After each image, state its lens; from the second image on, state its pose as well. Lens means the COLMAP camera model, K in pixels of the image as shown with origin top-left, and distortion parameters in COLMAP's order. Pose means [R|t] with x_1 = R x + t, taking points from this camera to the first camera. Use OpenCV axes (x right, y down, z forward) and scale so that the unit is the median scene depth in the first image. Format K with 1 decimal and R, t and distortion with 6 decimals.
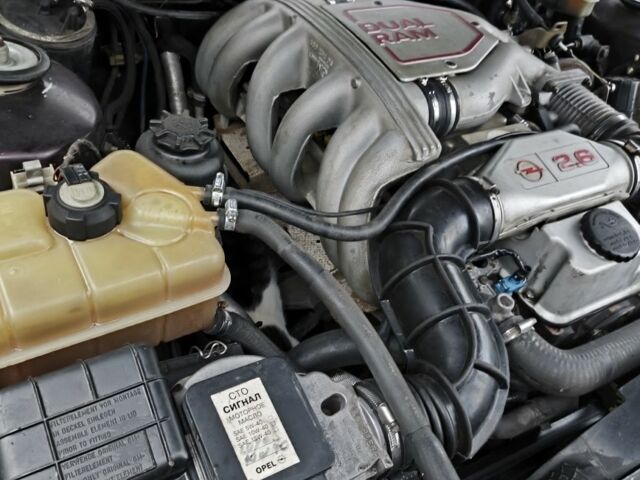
lens RADIAL K [[666.5, 0, 320.0], [0, 666.5, 240.0], [0, 0, 1]] dist [0.145397, -0.344199]
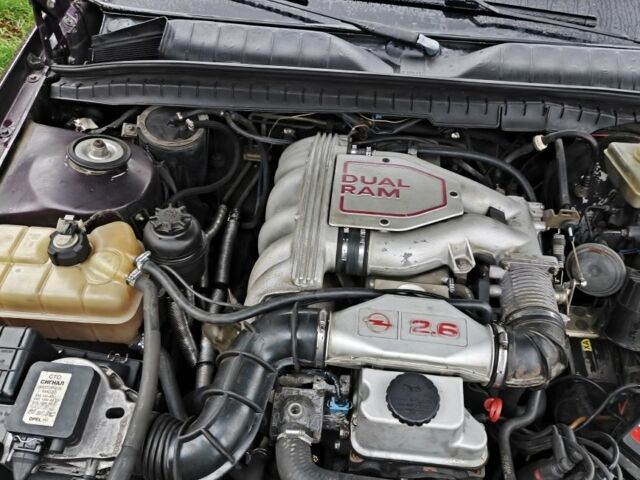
lens RADIAL K [[666.5, 0, 320.0], [0, 666.5, 240.0], [0, 0, 1]] dist [0.145397, -0.344199]
pose [[0.784212, 0.272446, -0.557480, 0.839378], [-0.314544, 0.949004, 0.021315, -0.230912], [0.534858, 0.158636, 0.829917, -0.078620]]
